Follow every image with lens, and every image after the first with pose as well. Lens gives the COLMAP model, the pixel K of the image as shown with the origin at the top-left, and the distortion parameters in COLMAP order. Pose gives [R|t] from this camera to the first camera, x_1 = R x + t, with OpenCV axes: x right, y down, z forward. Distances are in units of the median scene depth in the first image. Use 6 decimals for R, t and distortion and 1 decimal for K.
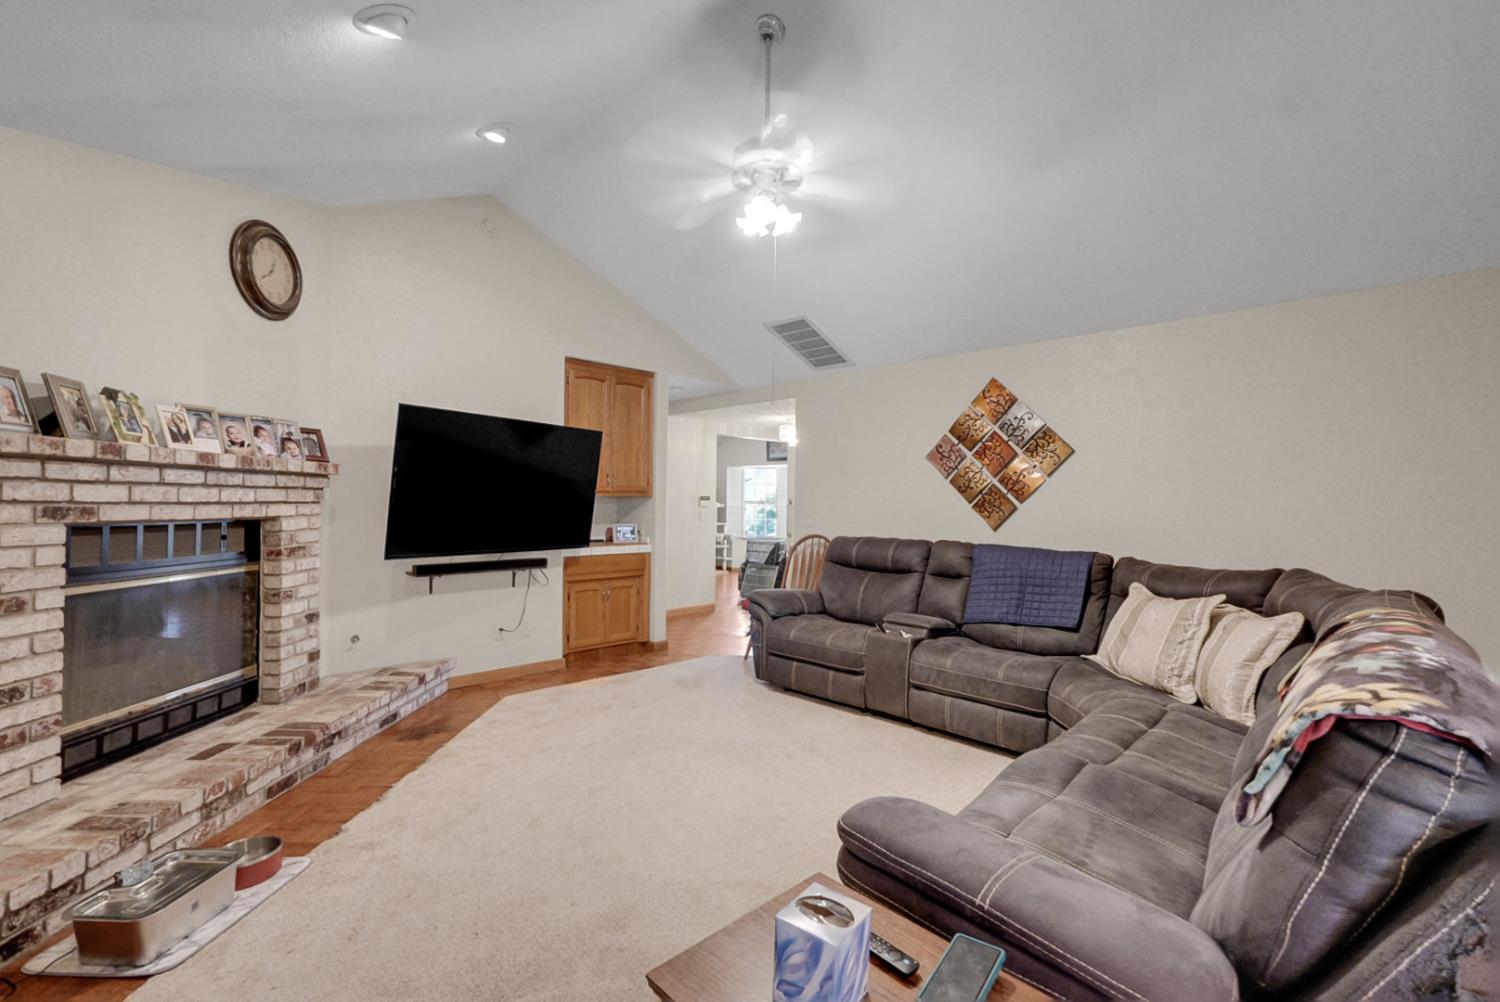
lens RADIAL K [[666.3, 0, 751.5], [0, 666.3, 504.2], [0, 0, 1]] dist [0.001224, 0.000840]
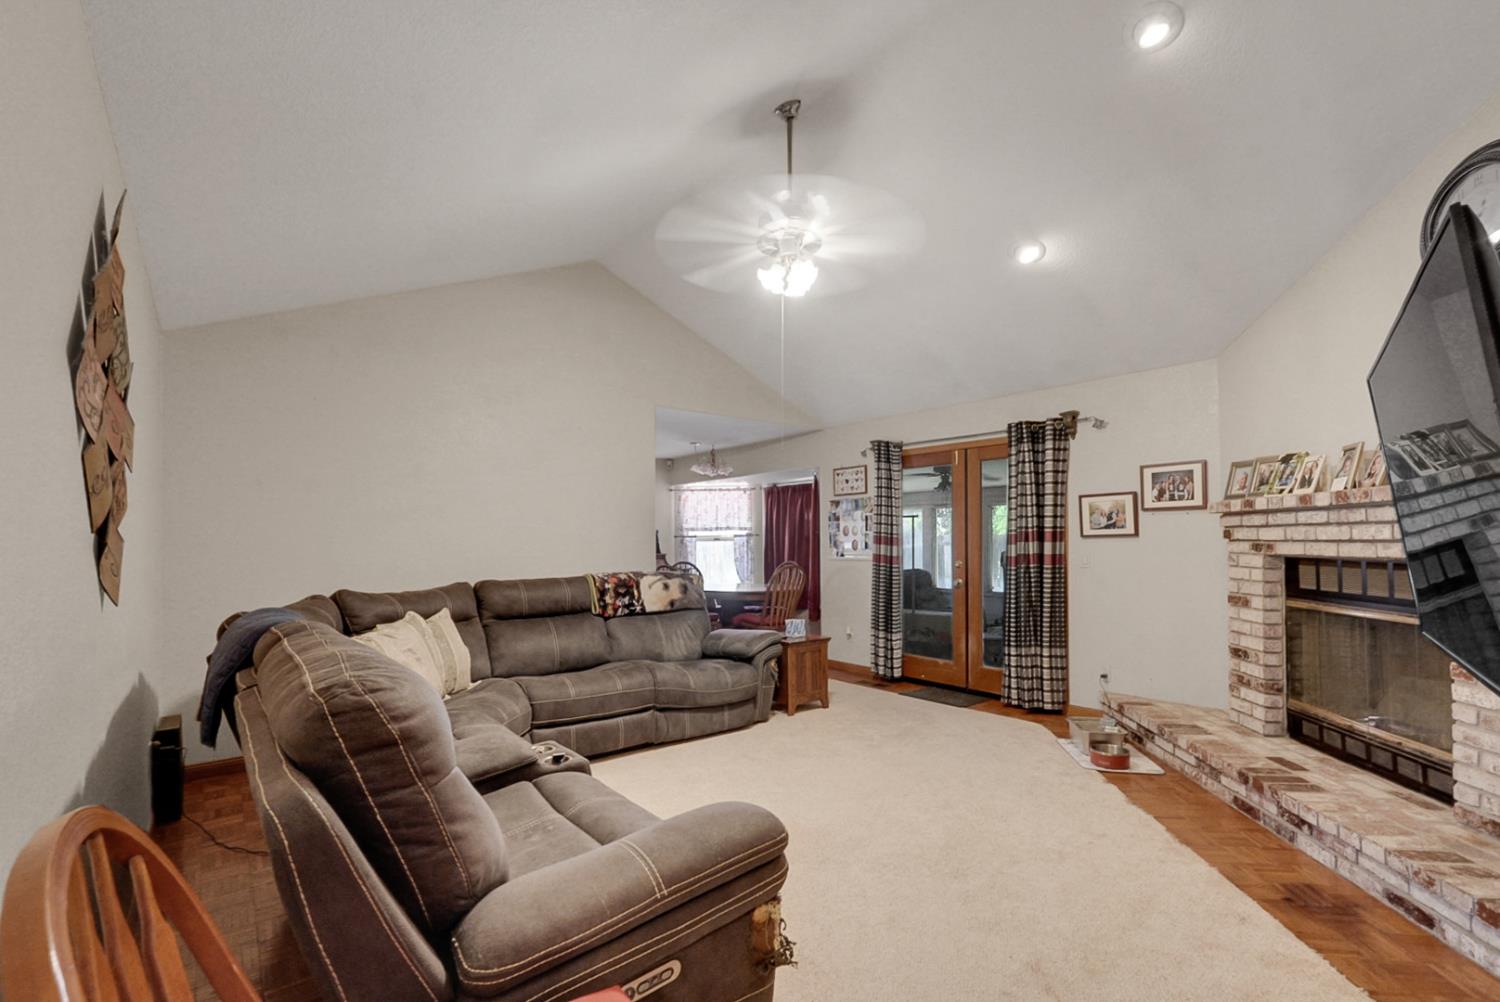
lens RADIAL K [[666.3, 0, 751.5], [0, 666.3, 504.2], [0, 0, 1]] dist [0.001224, 0.000840]
pose [[-0.993999, 0.003411, 0.109339, -0.039853], [-0.002143, 0.998715, -0.050642, -0.004294], [-0.109372, -0.050572, -0.992714, 2.146705]]
